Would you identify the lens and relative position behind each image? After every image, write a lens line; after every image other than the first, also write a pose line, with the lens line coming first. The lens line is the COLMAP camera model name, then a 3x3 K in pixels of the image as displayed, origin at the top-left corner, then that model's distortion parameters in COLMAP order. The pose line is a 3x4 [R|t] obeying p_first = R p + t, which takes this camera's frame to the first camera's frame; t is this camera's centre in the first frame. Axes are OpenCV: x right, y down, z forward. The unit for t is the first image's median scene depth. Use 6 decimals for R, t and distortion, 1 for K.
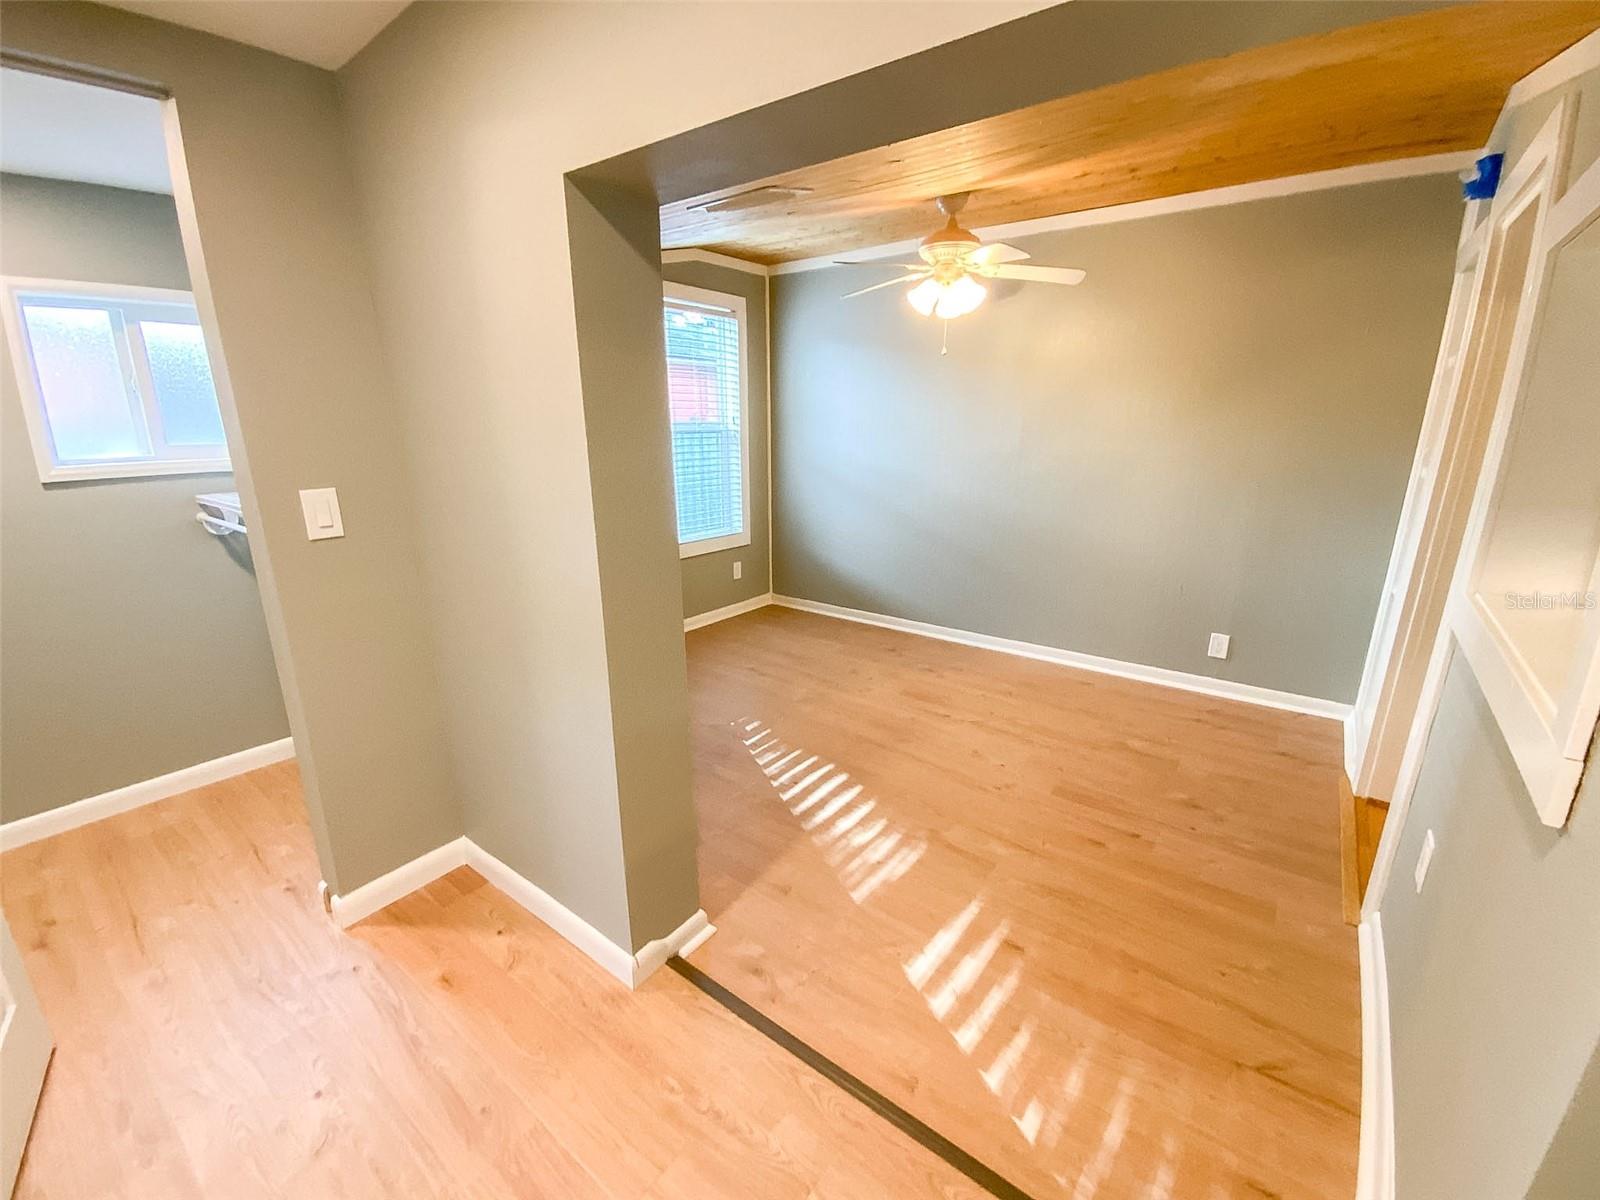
lens RADIAL K [[647.9, 0, 804.0], [0, 647.9, 601.3], [0, 0, 1]] dist [0.023578, -0.020298]
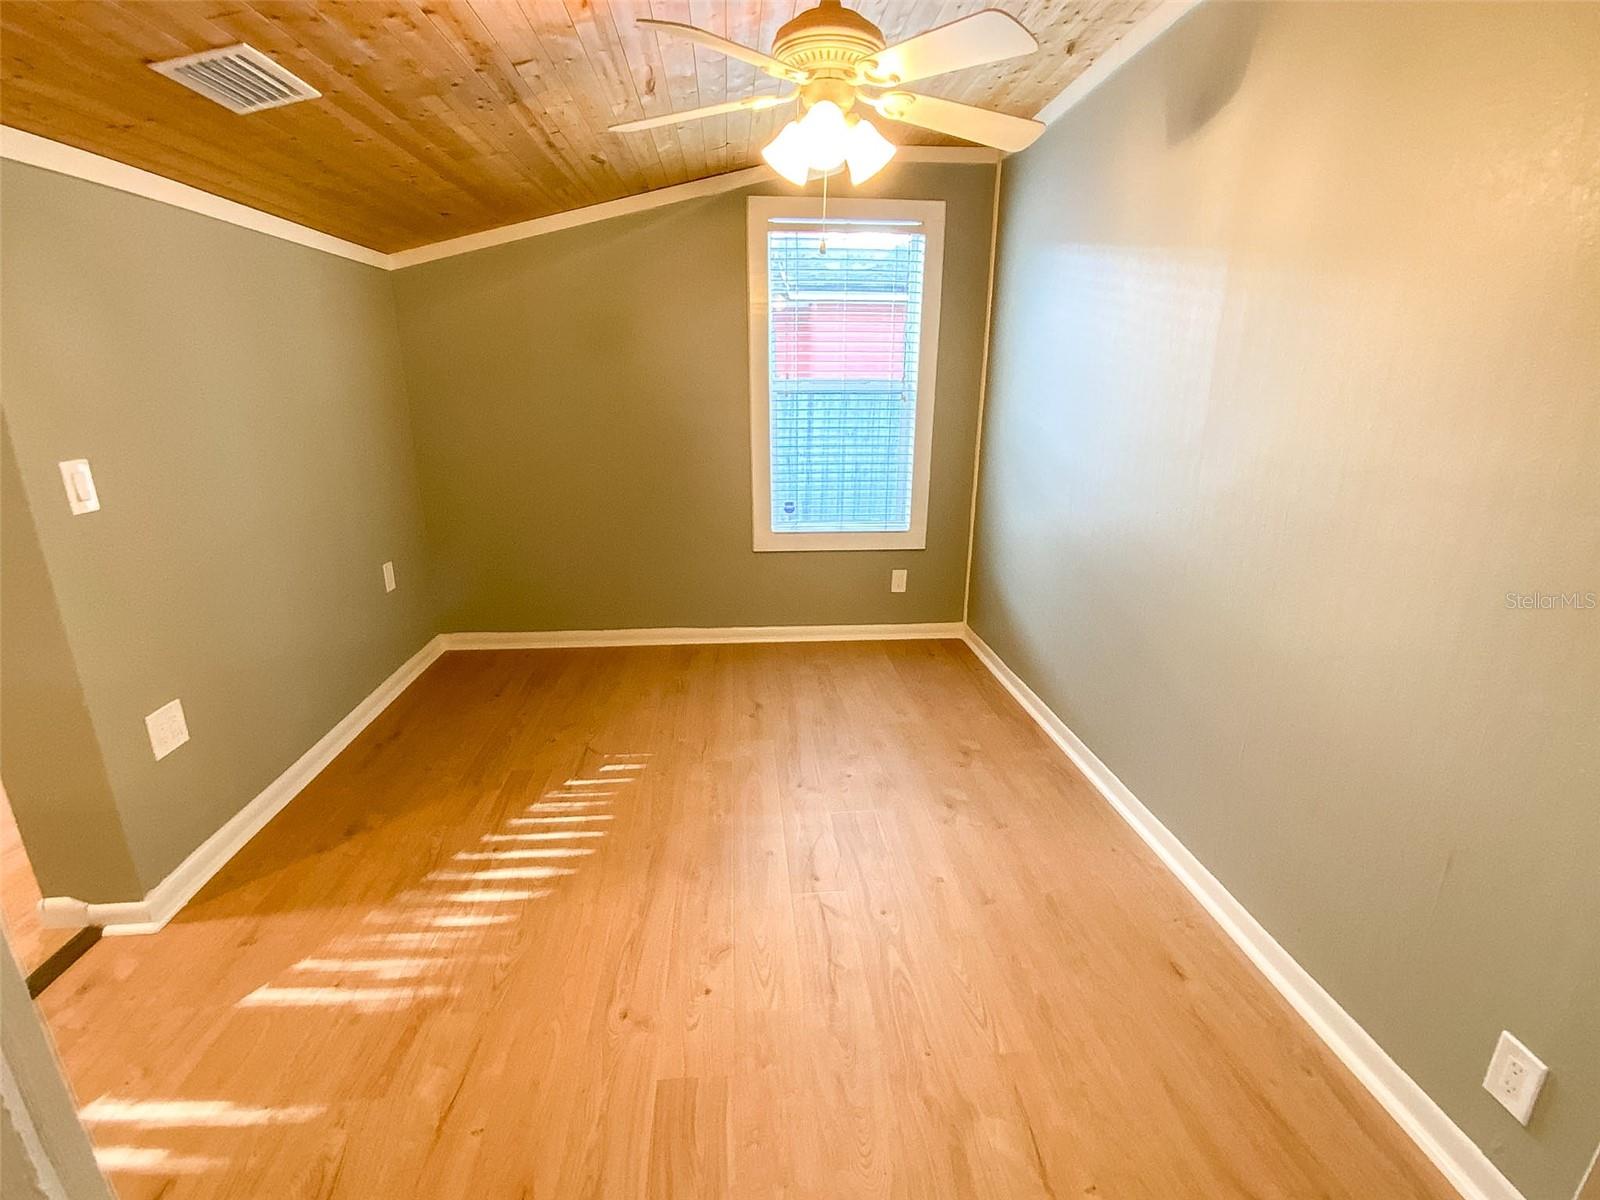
lens RADIAL K [[738.0, 0, 800.0], [0, 738.0, 600.0], [0, 0, 1]] dist [-0.000027, -0.000613]
pose [[0.671759, 0.204663, -0.711936, 0.514421], [-0.192589, 0.976279, 0.098934, -0.106647], [0.715297, 0.070652, 0.695240, 0.407974]]
